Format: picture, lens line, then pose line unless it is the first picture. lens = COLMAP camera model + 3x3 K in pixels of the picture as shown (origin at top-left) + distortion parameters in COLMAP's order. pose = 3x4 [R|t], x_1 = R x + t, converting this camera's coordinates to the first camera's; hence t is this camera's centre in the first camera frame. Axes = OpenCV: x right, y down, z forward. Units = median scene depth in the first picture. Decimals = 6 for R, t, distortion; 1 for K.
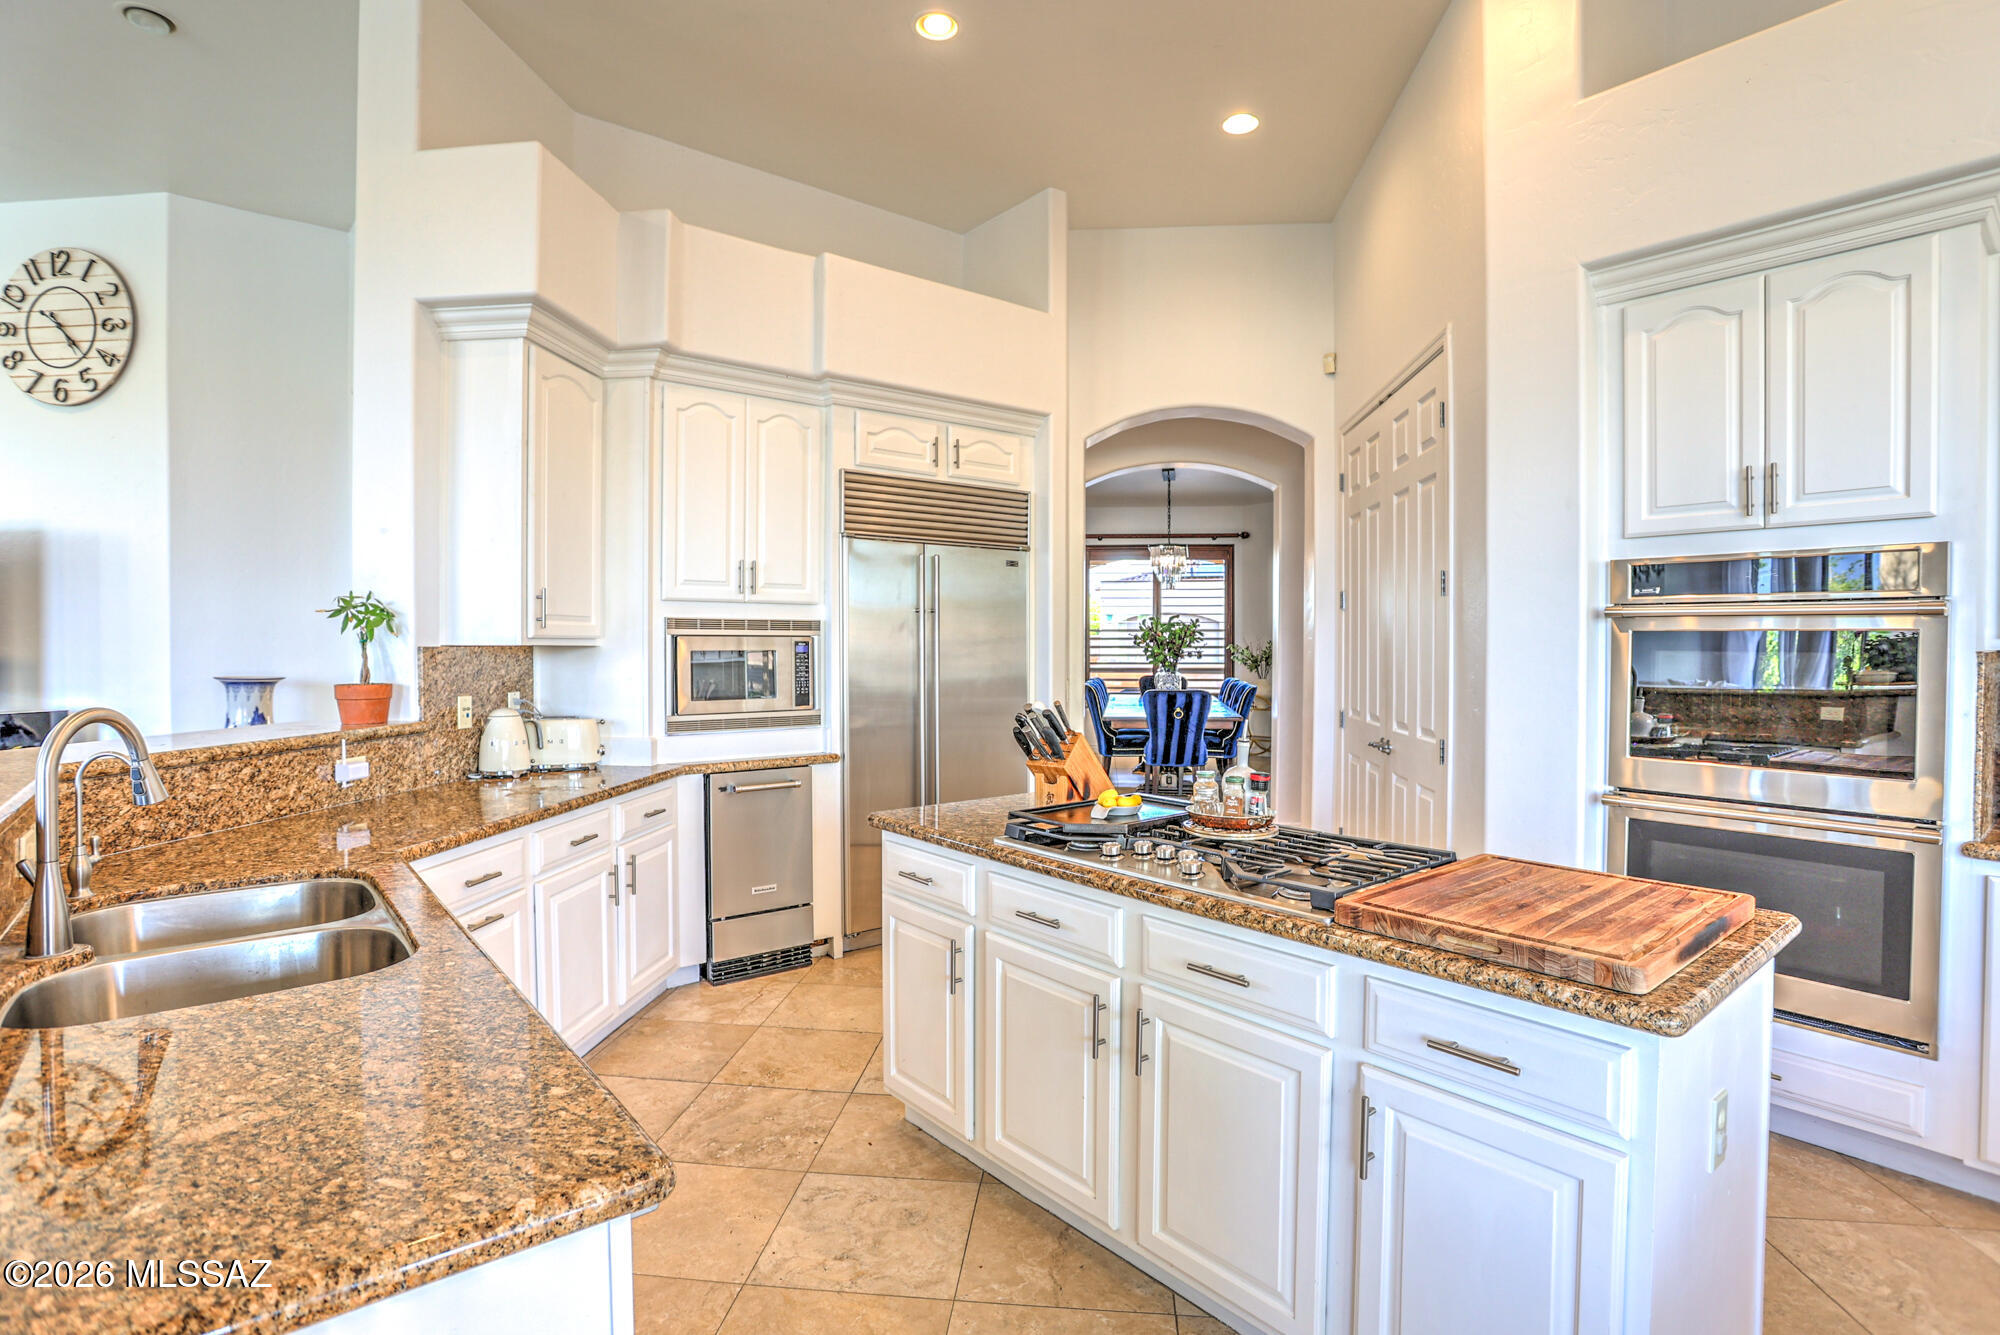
lens RADIAL K [[975.9, 0, 987.4], [0, 975.9, 649.4], [0, 0, 1]] dist [-0.046727, 0.019845]
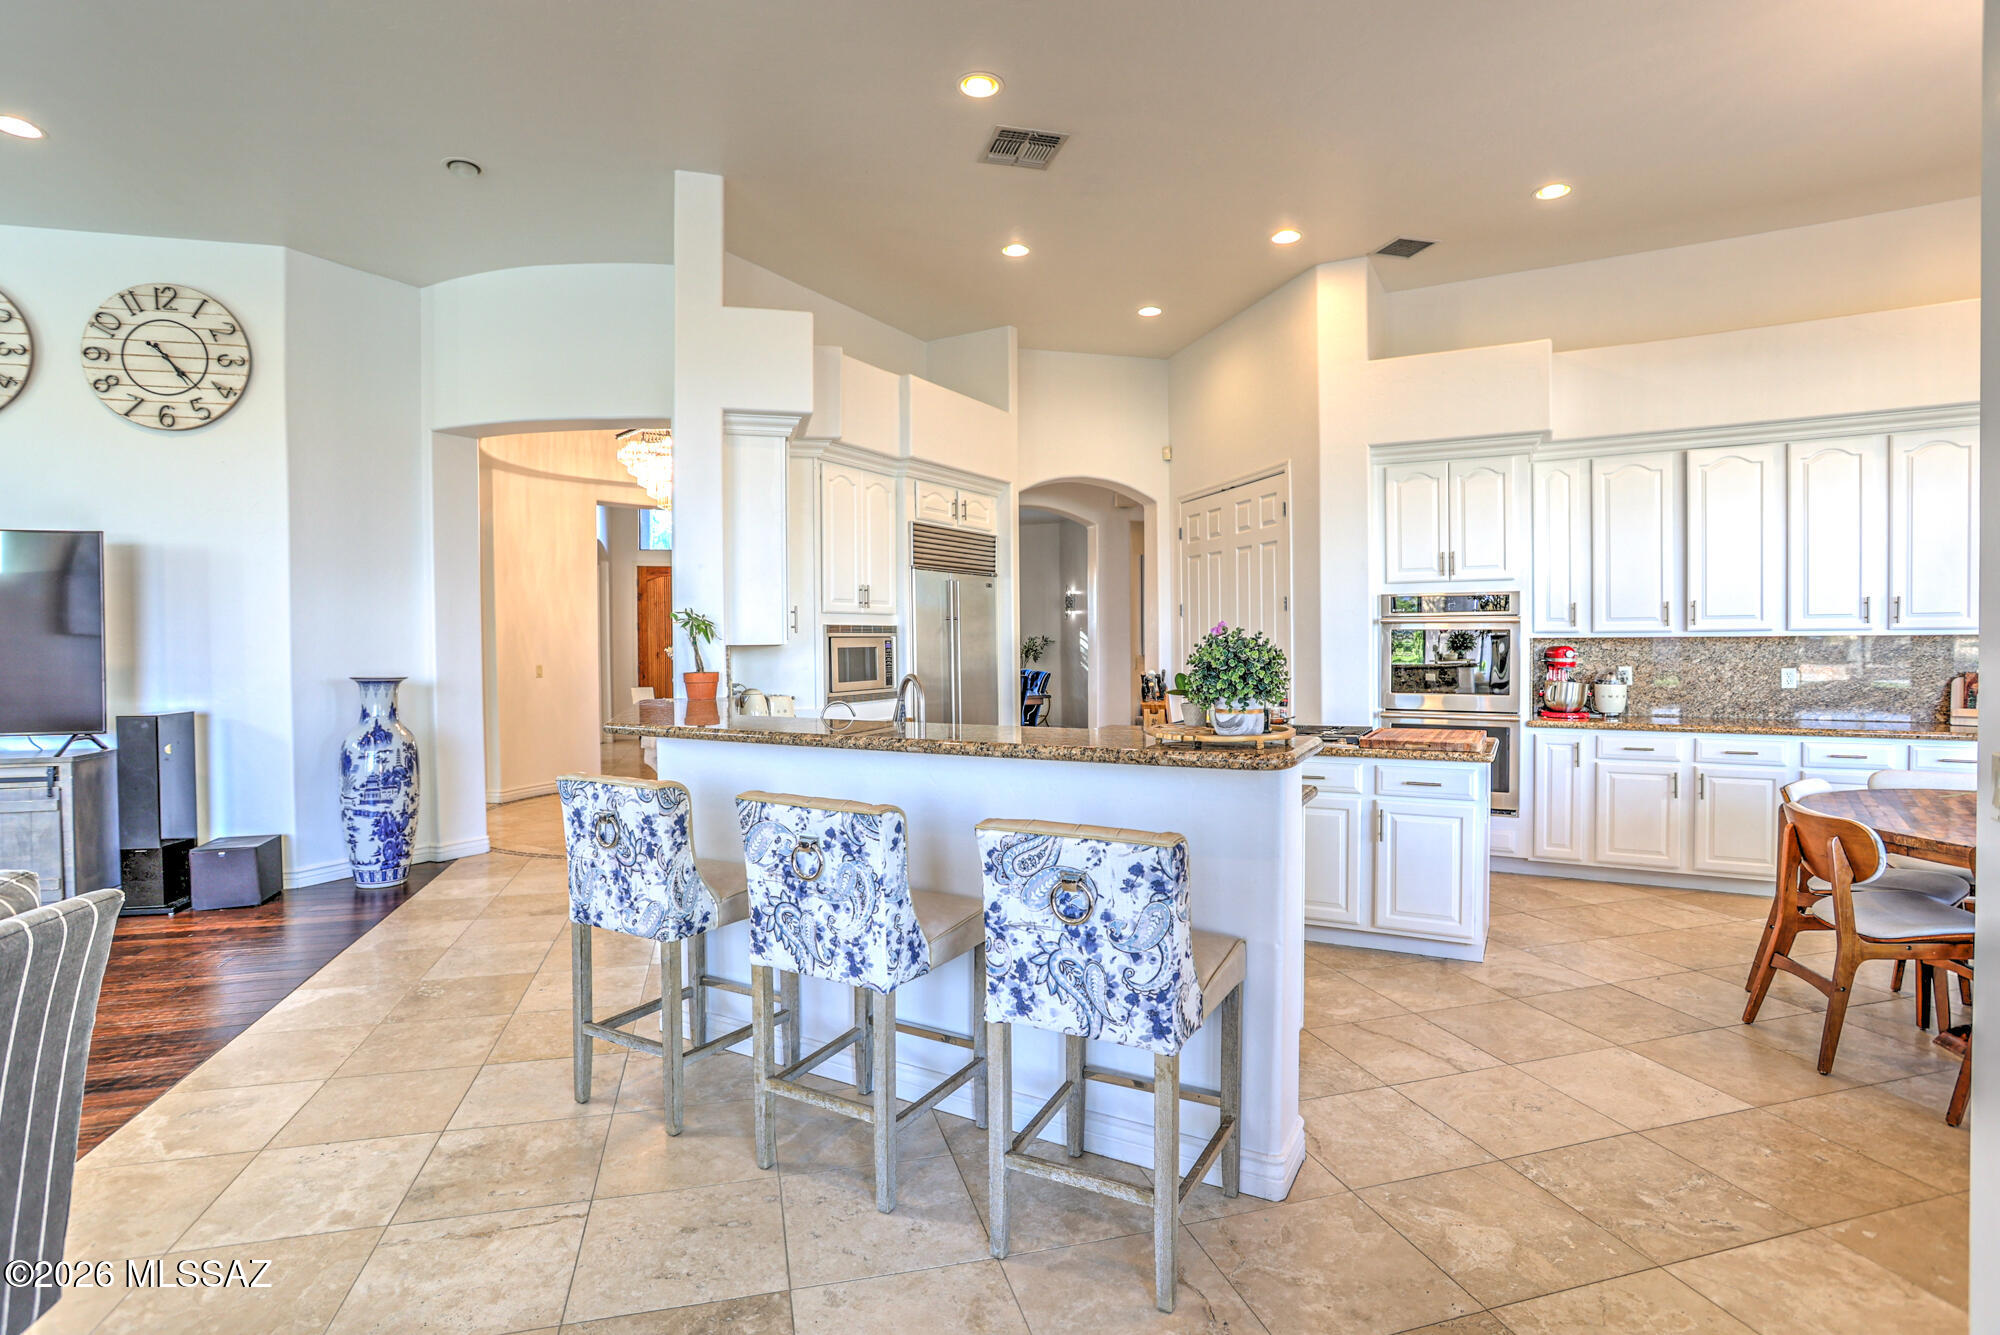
lens RADIAL K [[975.9, 0, 987.4], [0, 975.9, 649.4], [0, 0, 1]] dist [-0.046727, 0.019845]
pose [[0.933821, -0.013513, 0.357486, -0.535247], [0.012998, 0.999908, 0.003843, 0.001022], [-0.357505, 0.001058, 0.933911, -0.374455]]
